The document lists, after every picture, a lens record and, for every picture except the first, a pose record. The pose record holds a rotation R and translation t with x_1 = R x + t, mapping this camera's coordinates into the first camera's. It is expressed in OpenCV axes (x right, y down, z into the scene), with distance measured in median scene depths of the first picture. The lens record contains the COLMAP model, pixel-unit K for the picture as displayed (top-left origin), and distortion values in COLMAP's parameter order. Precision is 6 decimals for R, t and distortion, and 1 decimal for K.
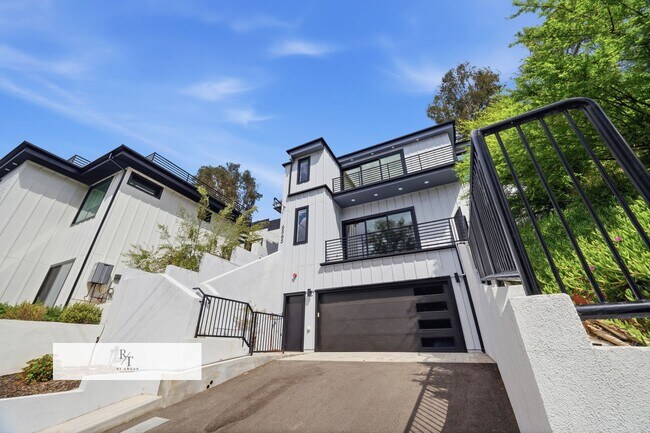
lens RADIAL K [[256.8, 0, 324.6], [0, 256.8, 216.2], [0, 0, 1]] dist [-0.003646, 0.000107]
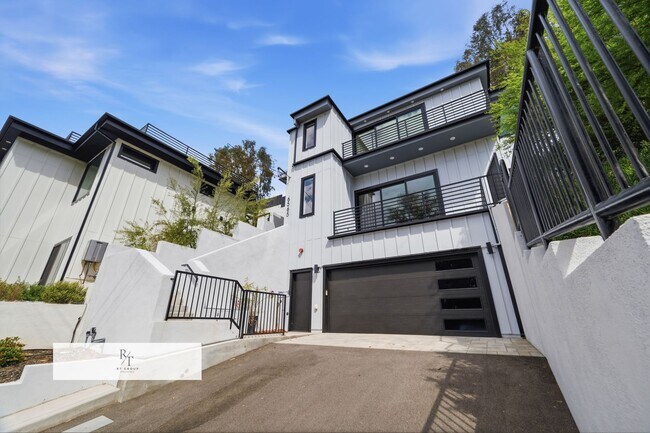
lens RADIAL K [[256.8, 0, 324.9], [0, 256.8, 217.2], [0, 0, 1]] dist [-0.003646, 0.000107]
pose [[0.995105, -0.030787, -0.093909, 0.064200], [0.038634, 0.995807, 0.082925, 0.046055], [0.090962, -0.086147, 0.992121, 0.130741]]
